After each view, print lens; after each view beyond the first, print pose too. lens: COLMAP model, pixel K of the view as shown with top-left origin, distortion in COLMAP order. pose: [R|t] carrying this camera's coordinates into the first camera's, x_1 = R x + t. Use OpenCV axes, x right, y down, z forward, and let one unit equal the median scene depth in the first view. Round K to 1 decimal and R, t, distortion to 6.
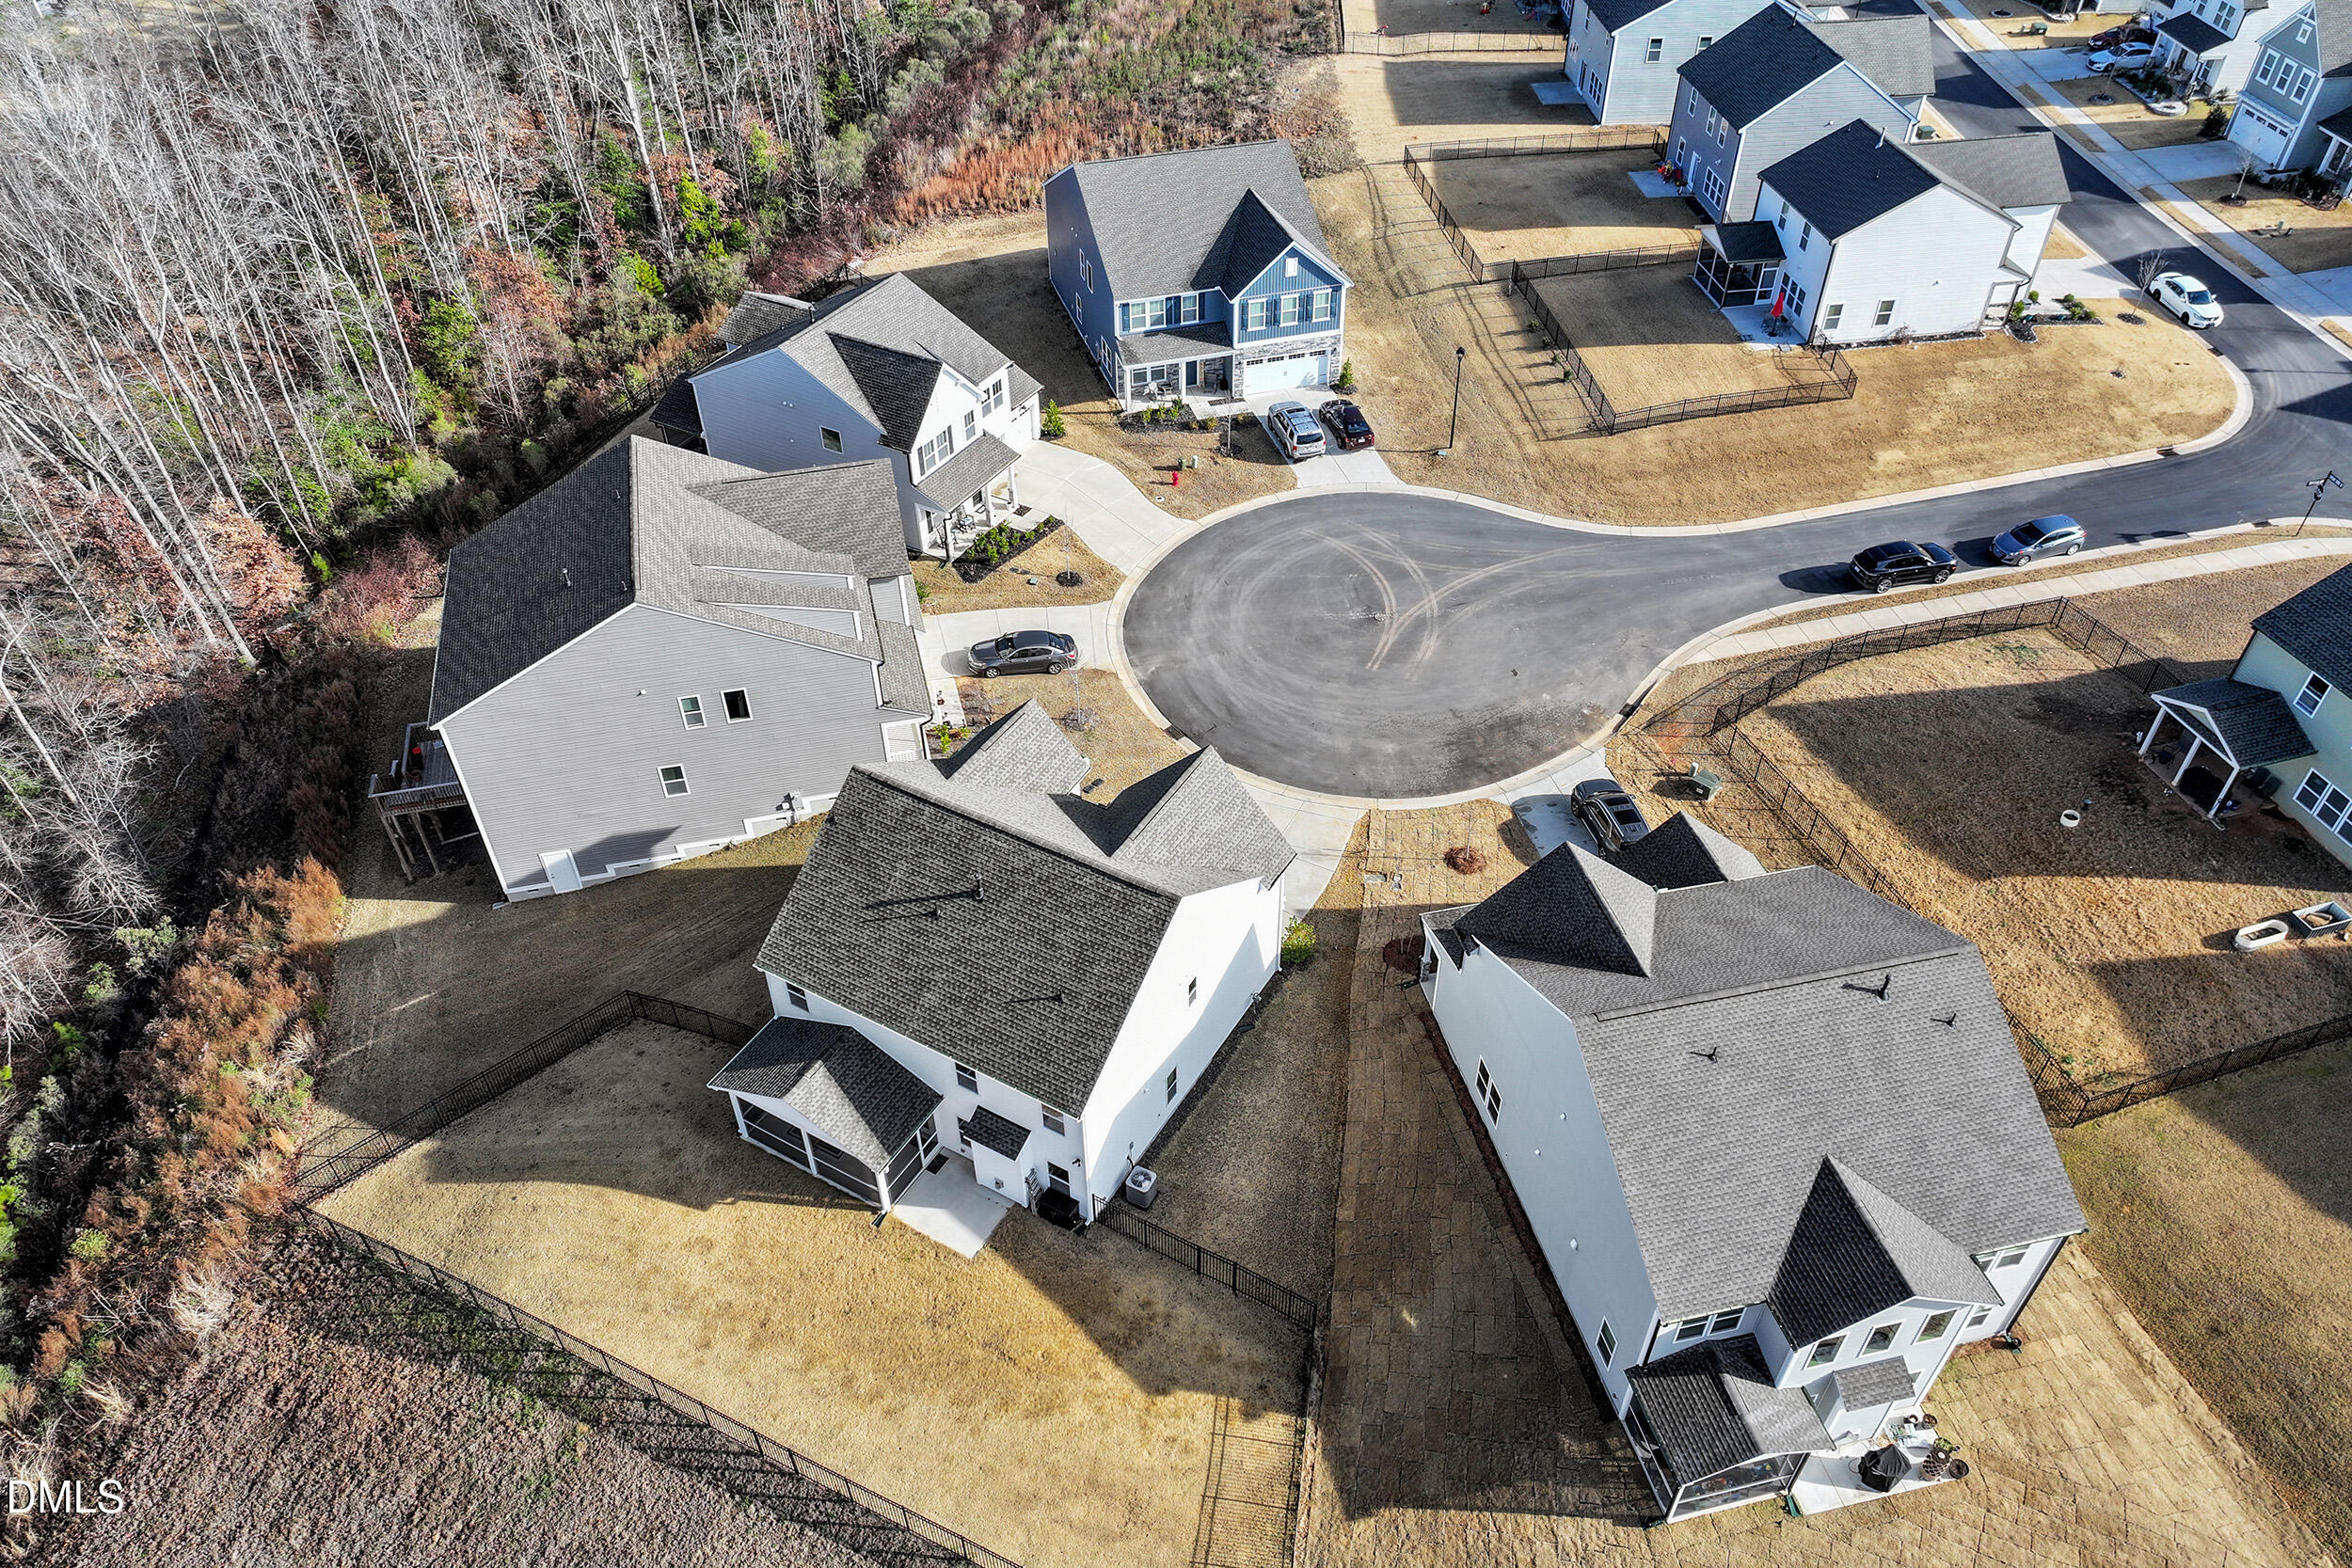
lens RADIAL K [[1649.2, 0, 1180.1], [0, 1649.2, 852.0], [0, 0, 1]] dist [-0.003330, 0.019142]
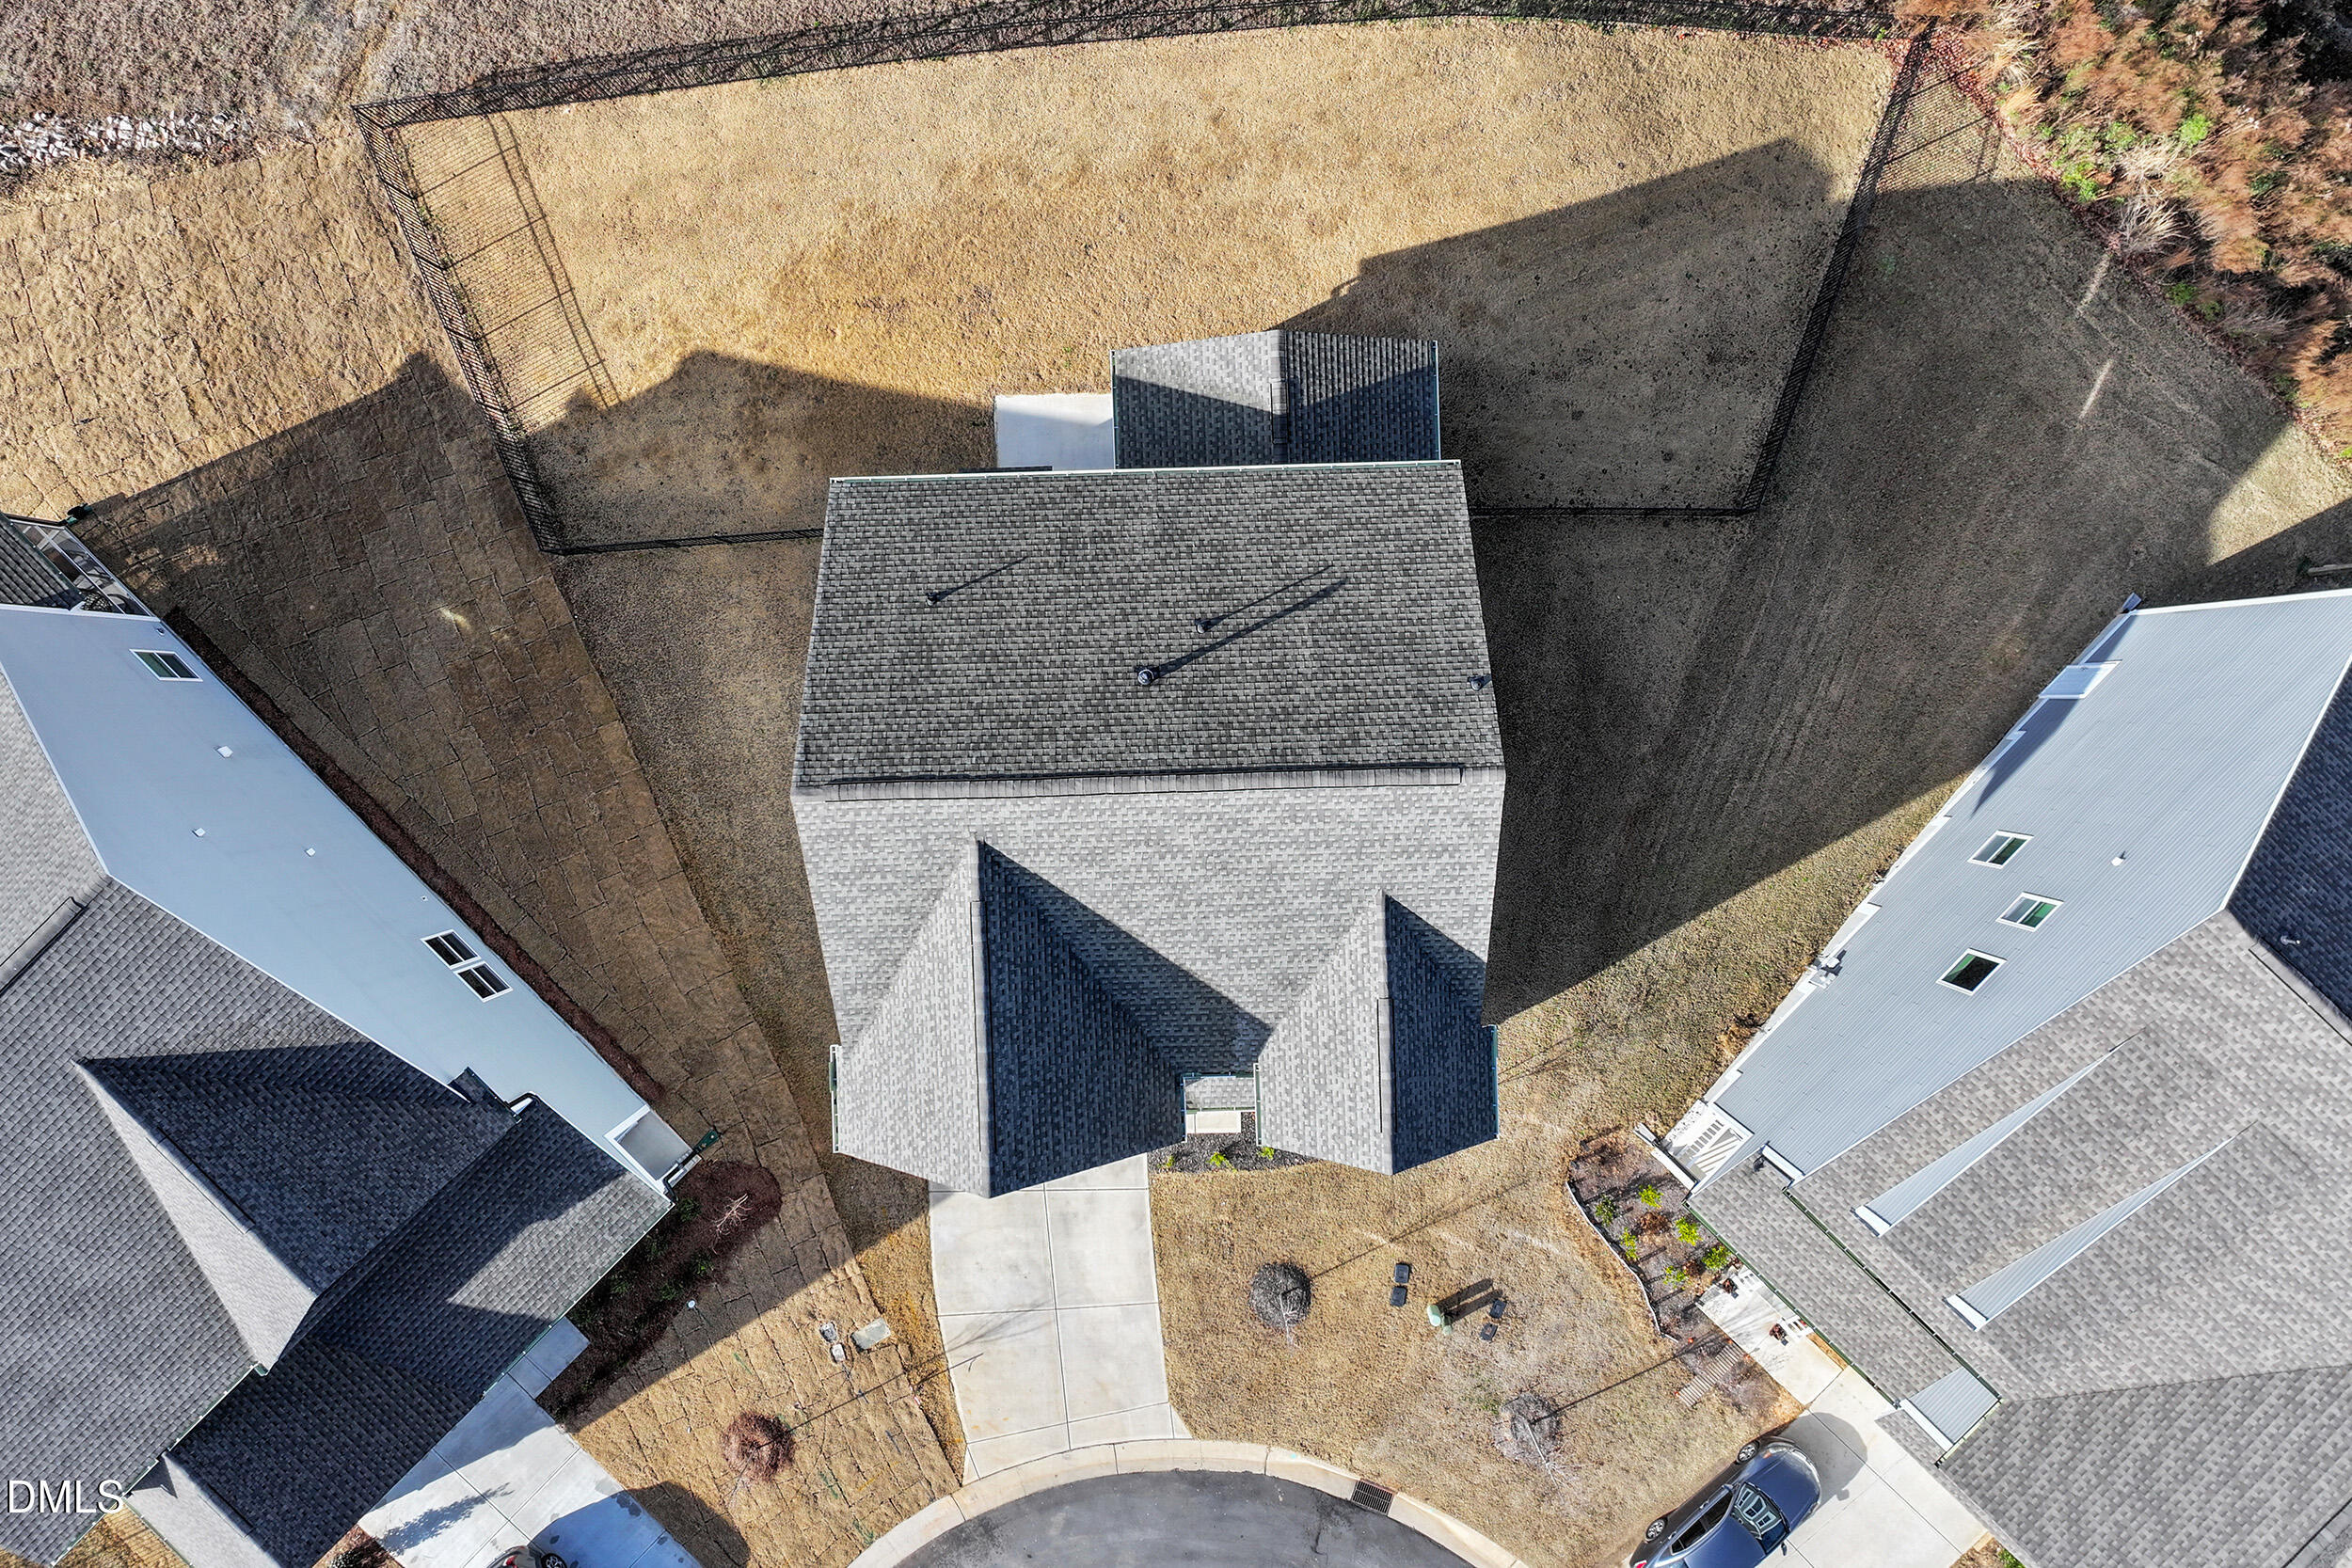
lens RADIAL K [[1649.2, 0, 1186.2], [0, 1649.2, 725.2], [0, 0, 1]] dist [-0.003330, 0.019142]
pose [[-0.848969, 0.528021, 0.021102, -0.105562], [-0.351224, -0.593645, 0.724036, -0.316260], [0.394833, 0.607272, 0.689440, 0.473160]]
